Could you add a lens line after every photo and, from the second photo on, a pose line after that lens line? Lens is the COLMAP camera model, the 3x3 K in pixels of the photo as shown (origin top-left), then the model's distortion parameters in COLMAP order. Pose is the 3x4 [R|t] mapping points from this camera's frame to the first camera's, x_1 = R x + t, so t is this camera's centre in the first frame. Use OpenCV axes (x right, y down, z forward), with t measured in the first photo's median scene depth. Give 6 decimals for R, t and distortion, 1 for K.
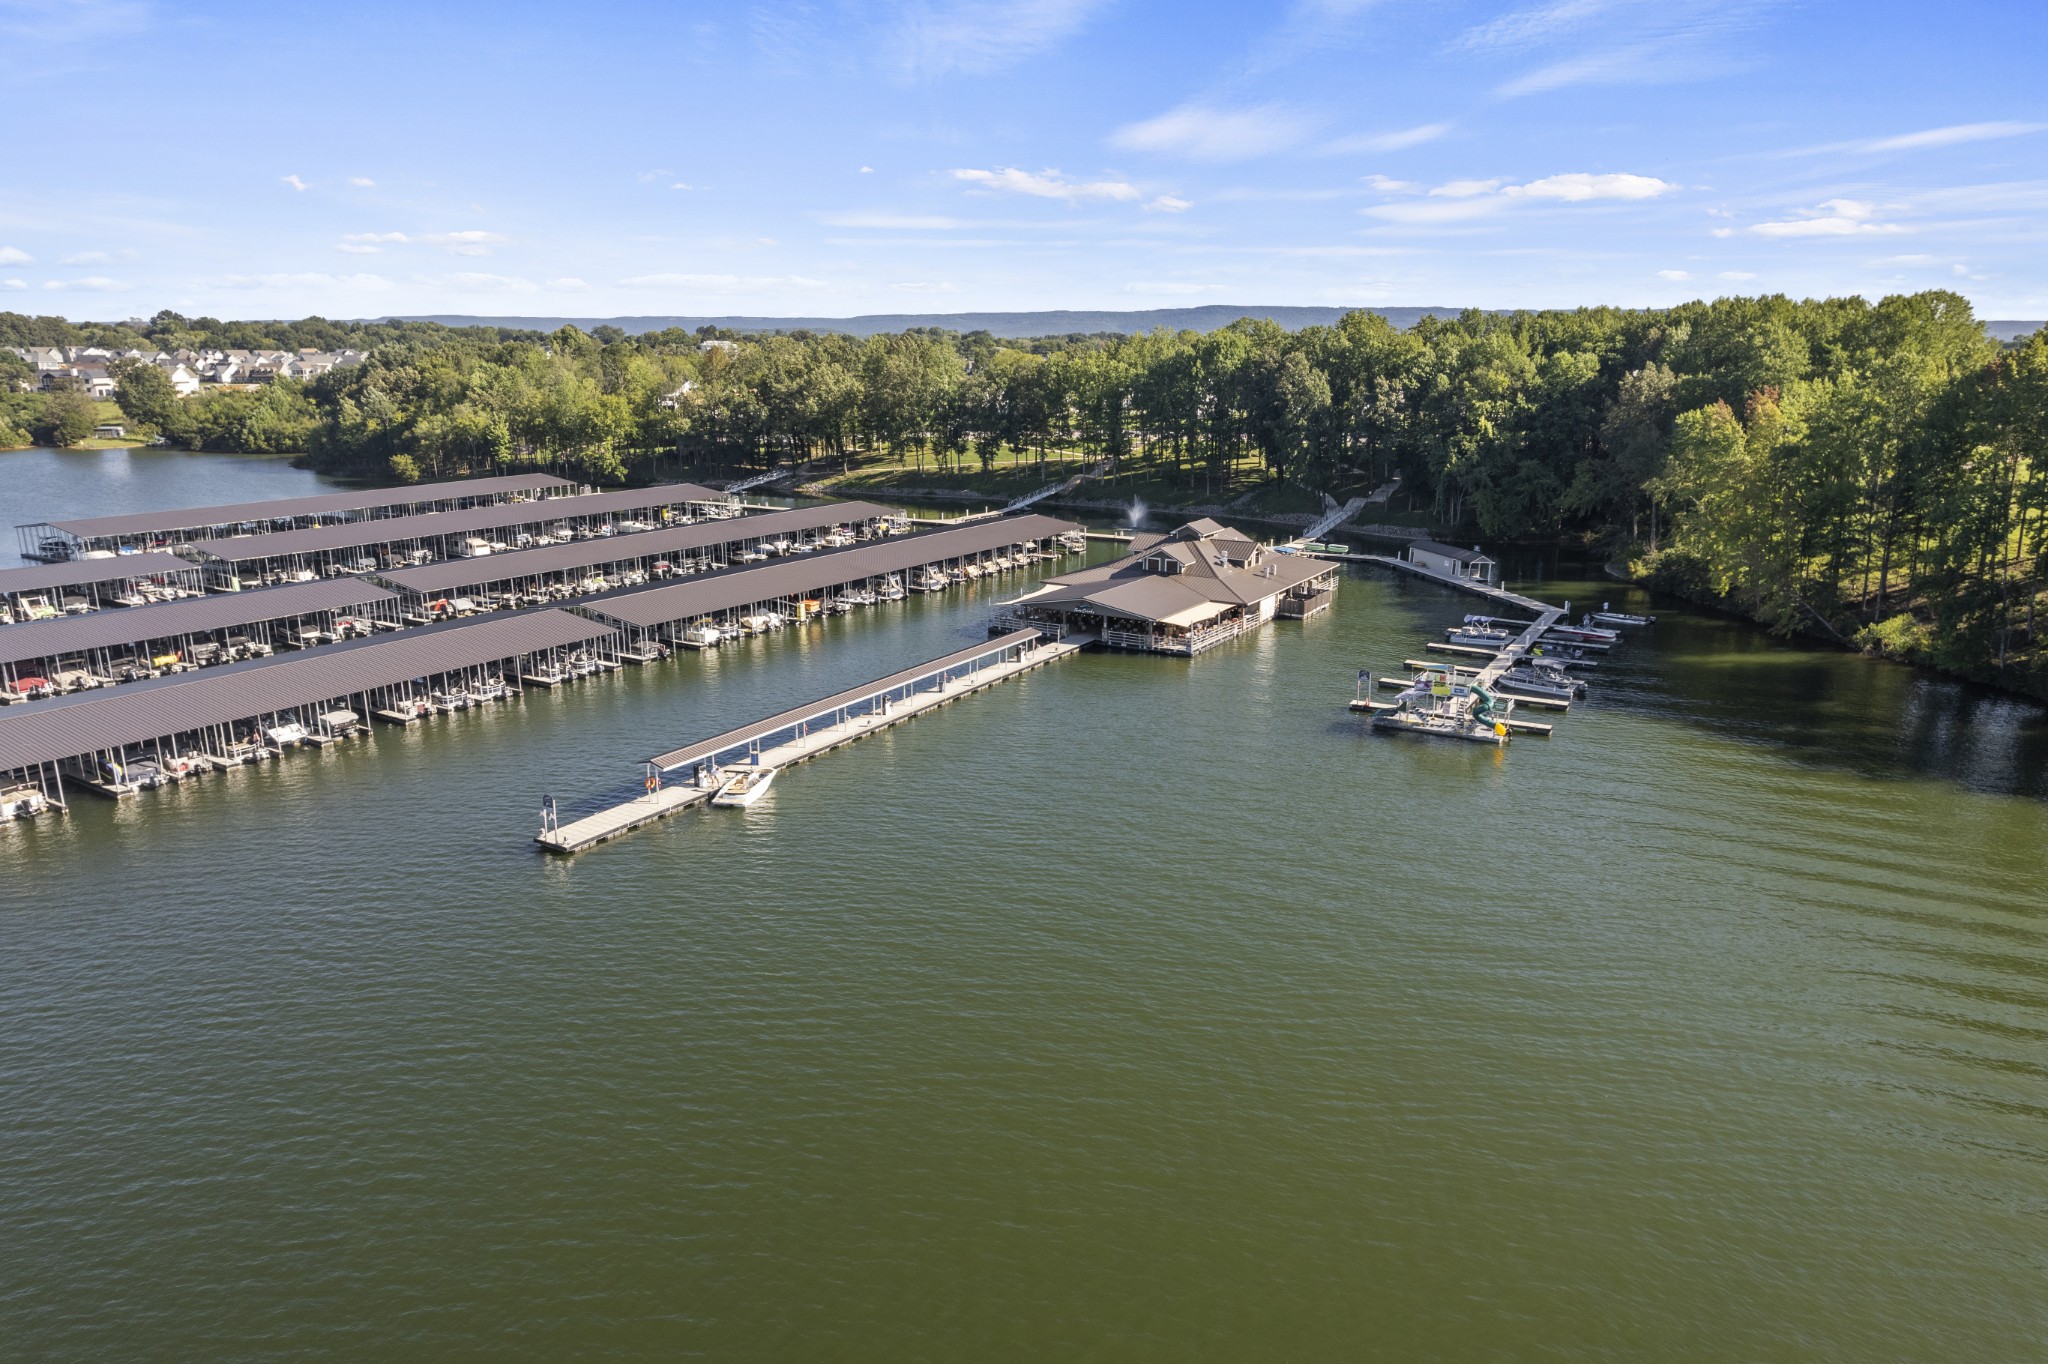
lens RADIAL K [[1316.5, 0, 1024.0], [0, 1316.5, 682.0], [0, 0, 1]] dist [-0.085262, 0.075090]
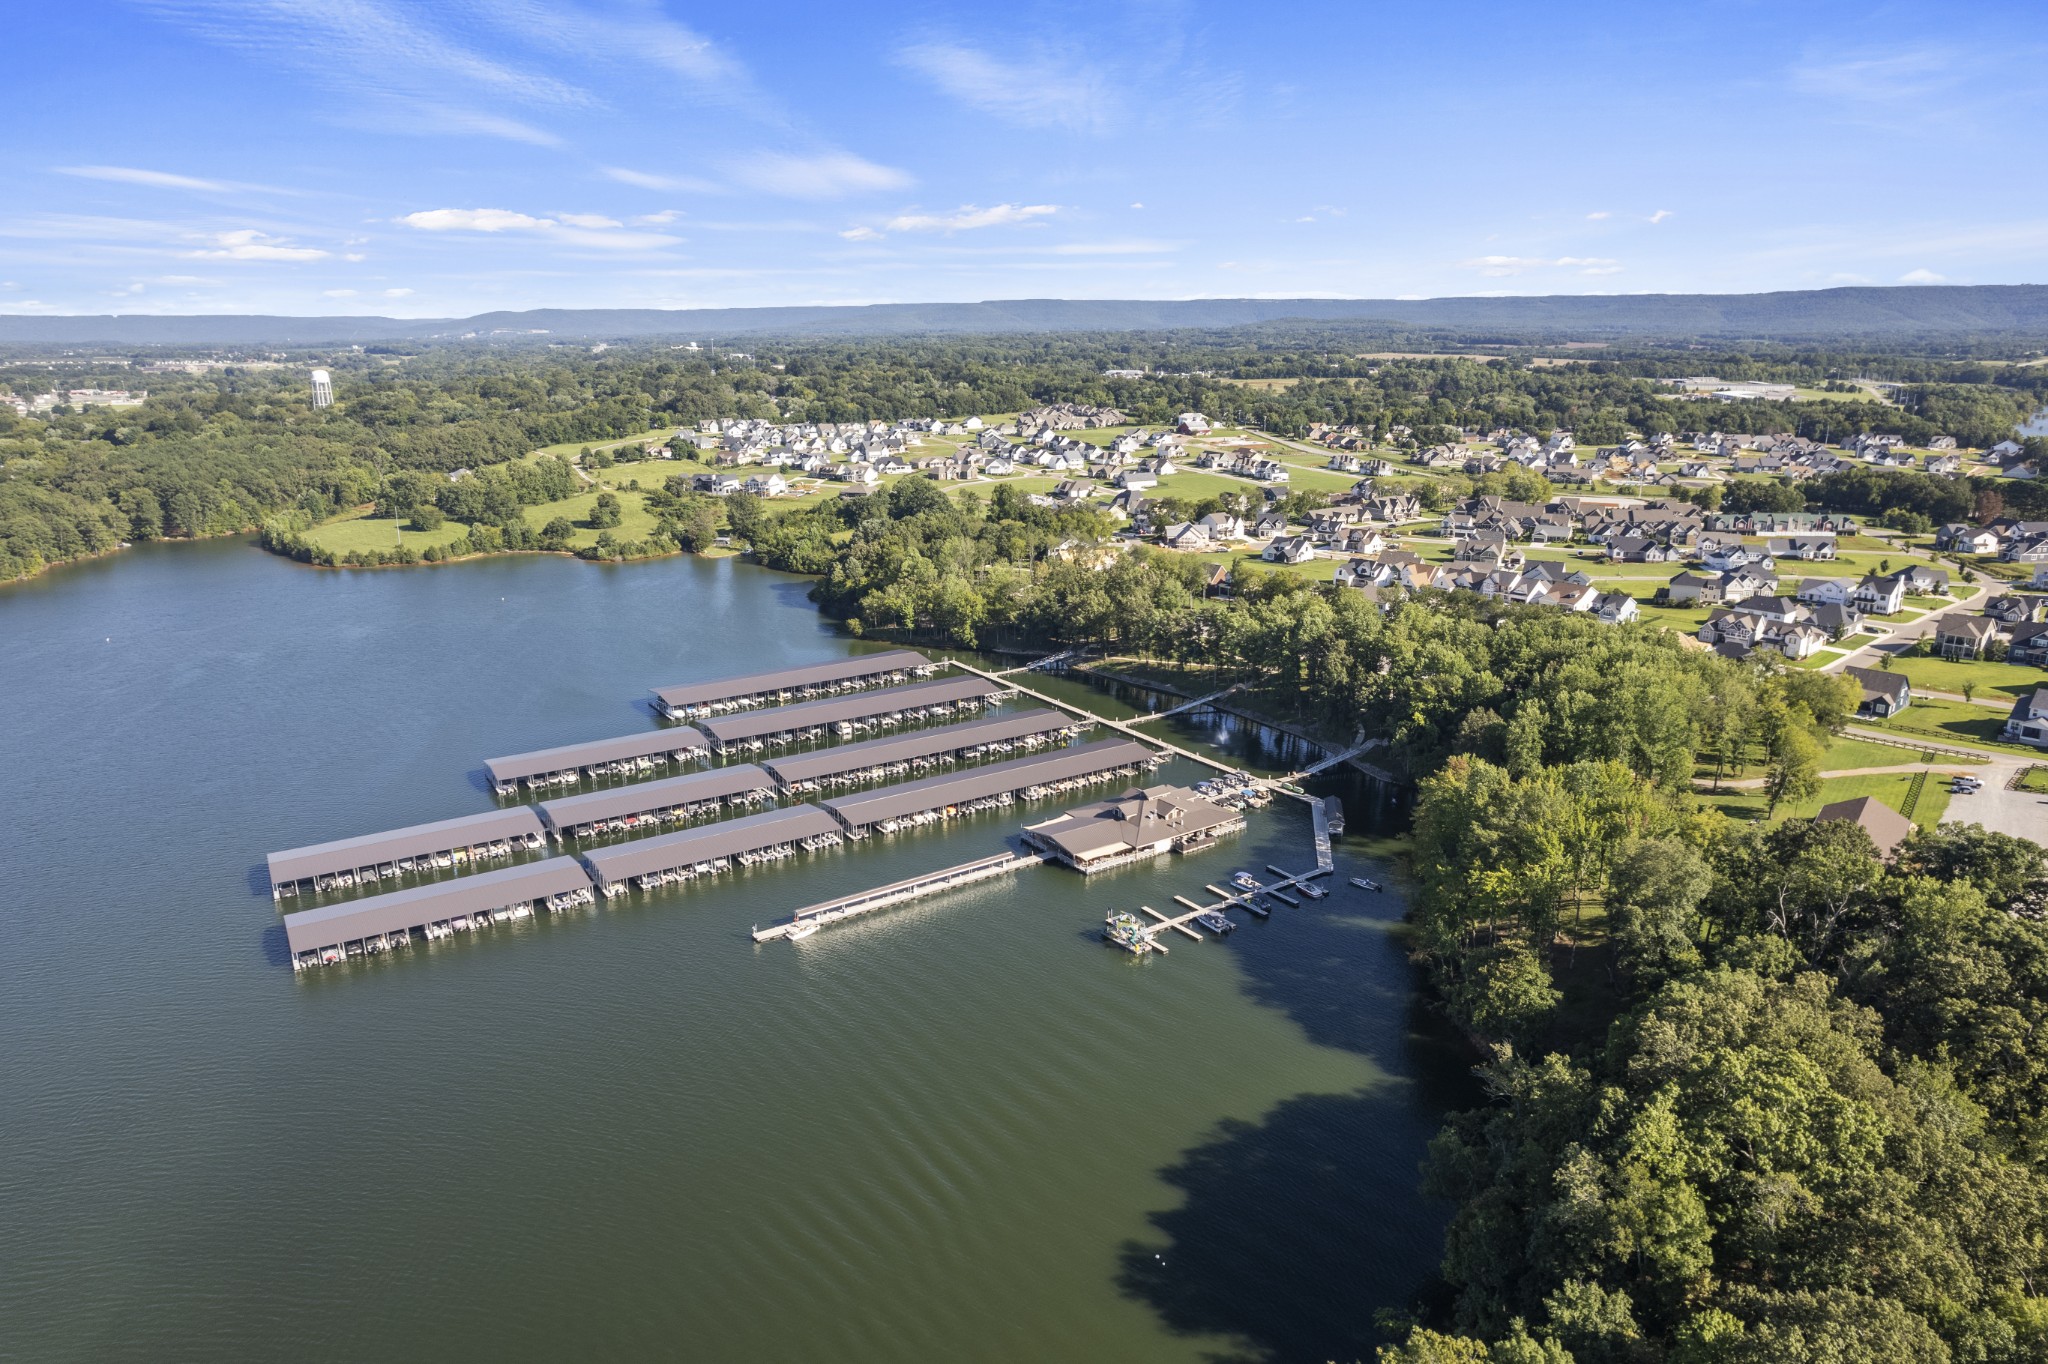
lens RADIAL K [[1316.5, 0, 1024.0], [0, 1316.5, 682.0], [0, 0, 1]] dist [-0.085262, 0.075090]
pose [[0.912467, 0.100817, -0.396535, 0.538853], [-0.093438, 0.994902, 0.037937, -0.254798], [0.398338, 0.002436, 0.917235, -0.613569]]
